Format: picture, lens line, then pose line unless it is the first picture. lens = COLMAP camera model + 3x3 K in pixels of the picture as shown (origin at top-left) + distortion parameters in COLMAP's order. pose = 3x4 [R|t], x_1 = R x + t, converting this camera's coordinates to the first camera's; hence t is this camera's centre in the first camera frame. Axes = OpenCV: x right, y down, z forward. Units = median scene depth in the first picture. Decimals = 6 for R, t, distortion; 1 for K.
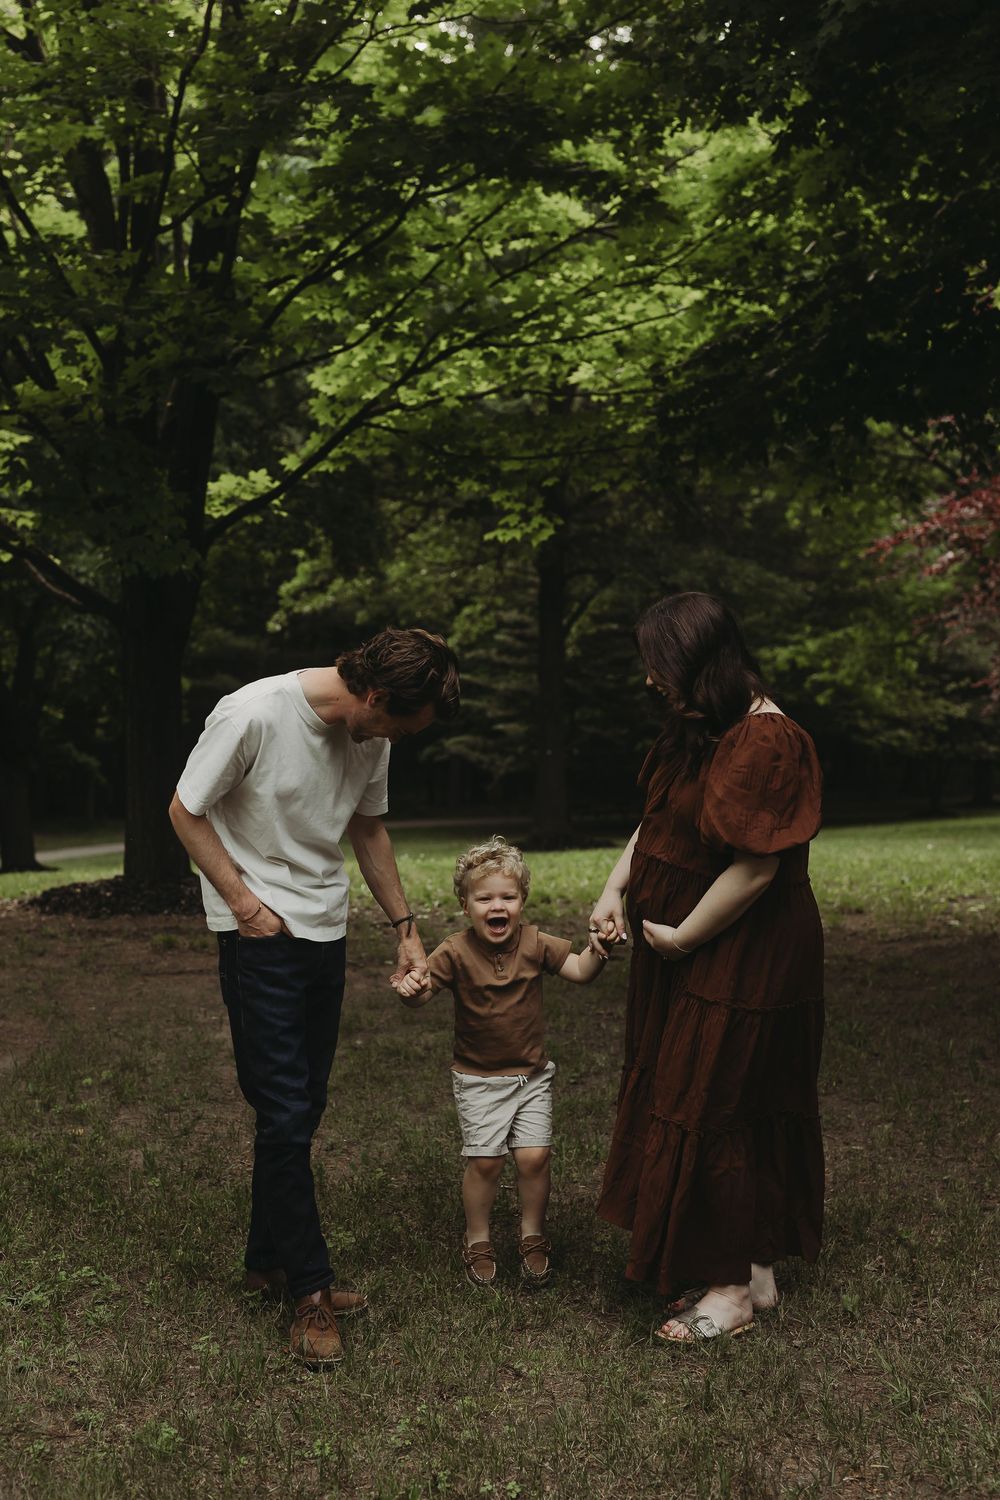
lens RADIAL K [[2166.8, 0, 523.4], [0, 2166.8, 683.3], [0, 0, 1]] dist [0.002055, -0.083717]
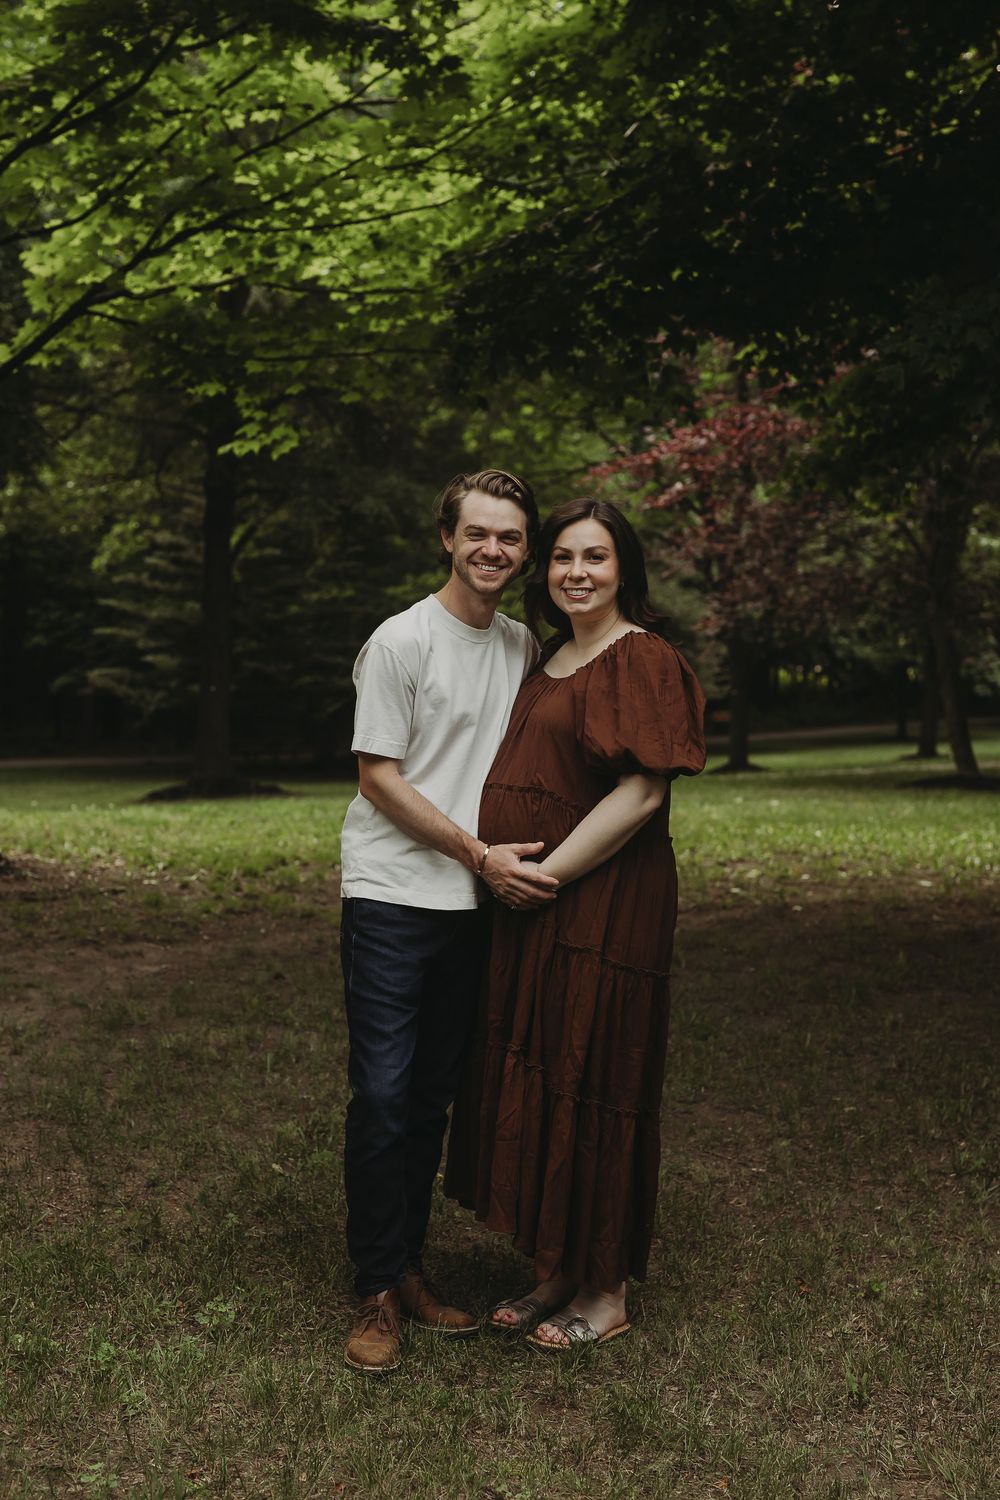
lens RADIAL K [[2321.7, 0, 555.8], [0, 2321.7, 671.2], [0, 0, 1]] dist [-0.018687, 0.079167]
pose [[0.985393, 0.020353, 0.169073, -0.041017], [-0.024441, 0.999456, 0.022132, -0.001533], [-0.168531, -0.025941, 0.985355, 0.049822]]
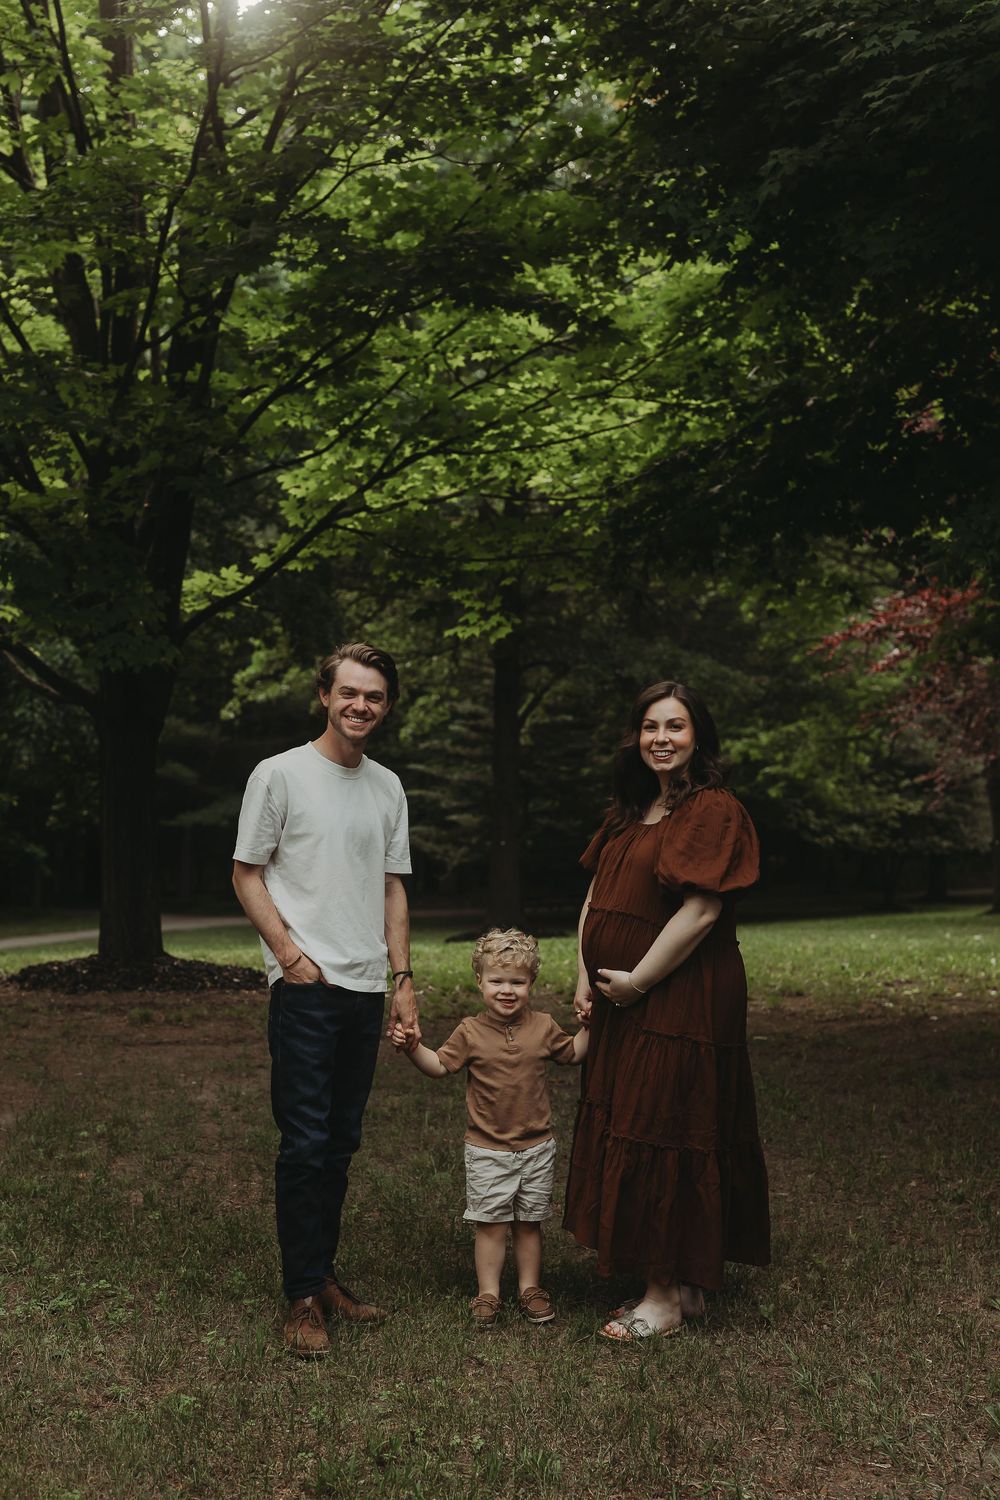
lens RADIAL K [[2189.2, 0, 554.0], [0, 2189.2, 712.7], [0, 0, 1]] dist [0.022124, -0.050304]
pose [[0.999337, 0.009513, 0.035136, -0.002342], [-0.008518, 0.999561, -0.028366, 0.000061], [-0.035390, 0.028047, 0.998980, -0.059760]]
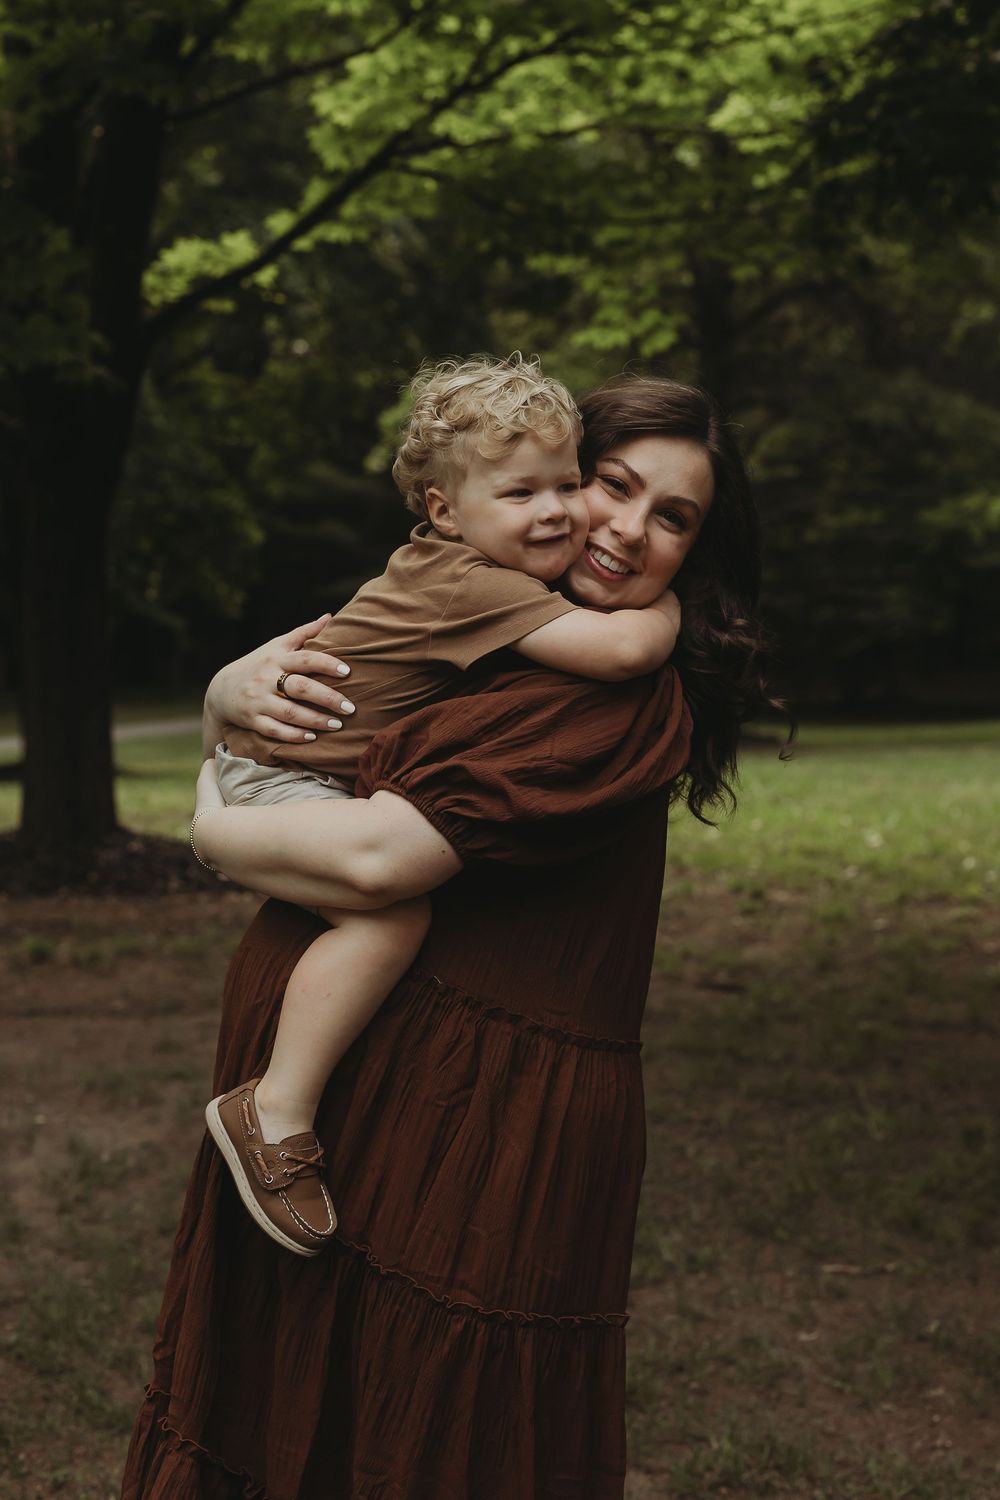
lens RADIAL K [[2535.4, 0, 560.8], [0, 2535.4, 658.2], [0, 0, 1]] dist [-0.003714, -0.001351]
pose [[0.998585, 0.019677, -0.049404, 0.020845], [-0.017272, 0.998667, 0.048632, -0.005523], [0.050295, -0.047709, 0.997594, 0.197645]]
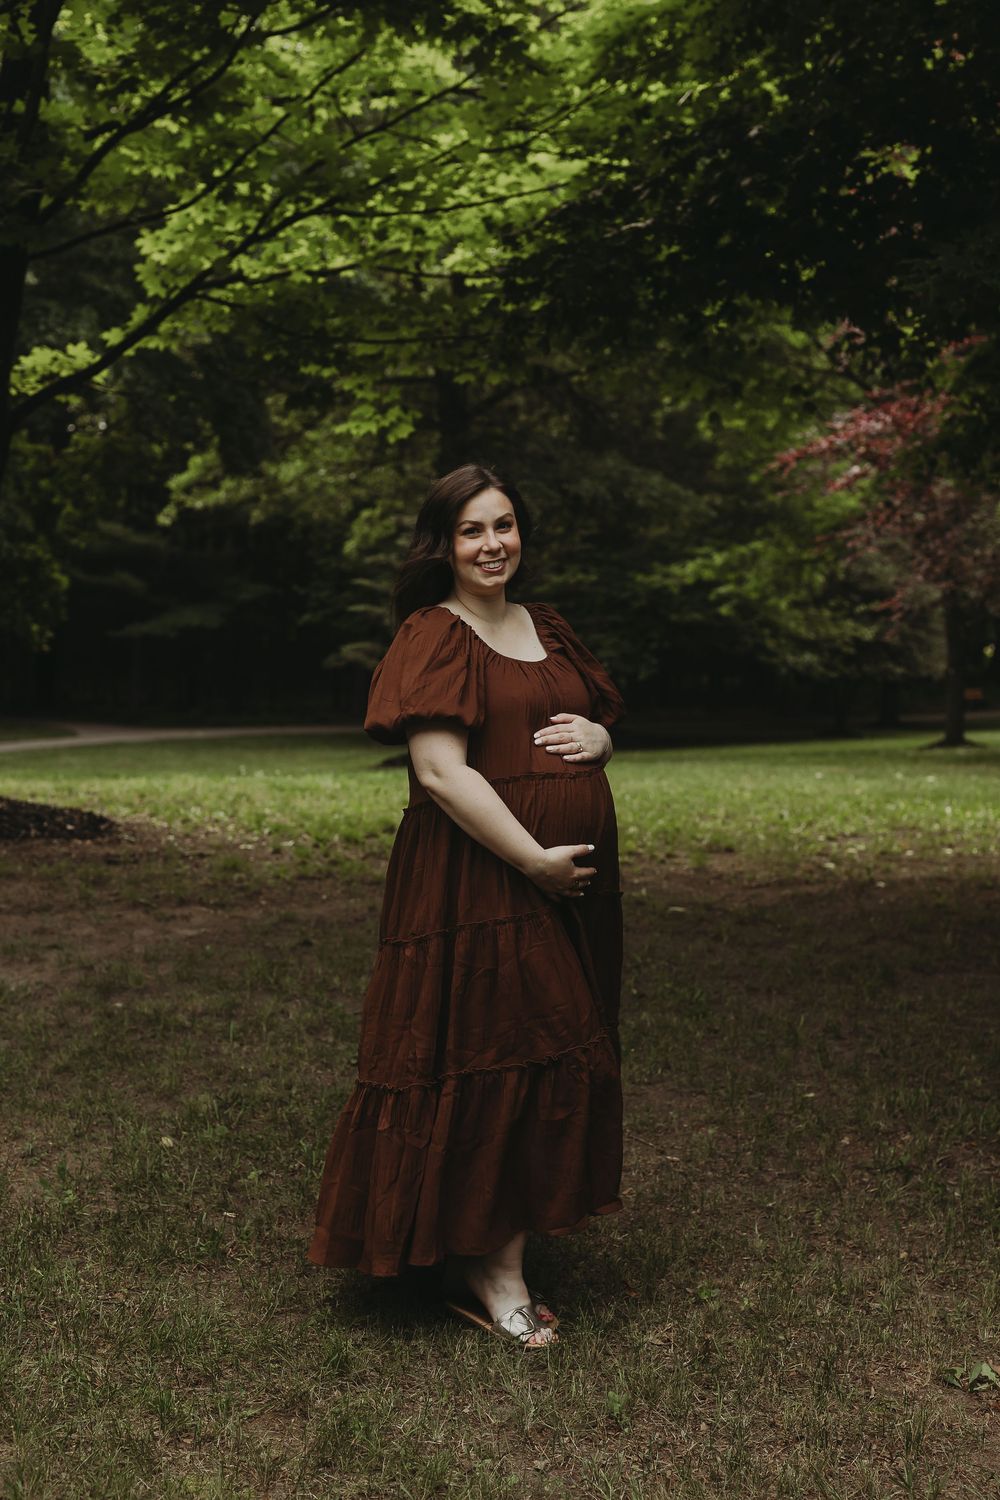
lens RADIAL K [[2189.2, 0, 554.0], [0, 2189.2, 712.7], [0, 0, 1]] dist [0.022124, -0.050304]
pose [[0.998029, 0.027058, 0.056627, 0.025903], [-0.030136, 0.998074, 0.054228, -0.001456], [-0.055051, -0.055828, 0.996922, 0.076579]]
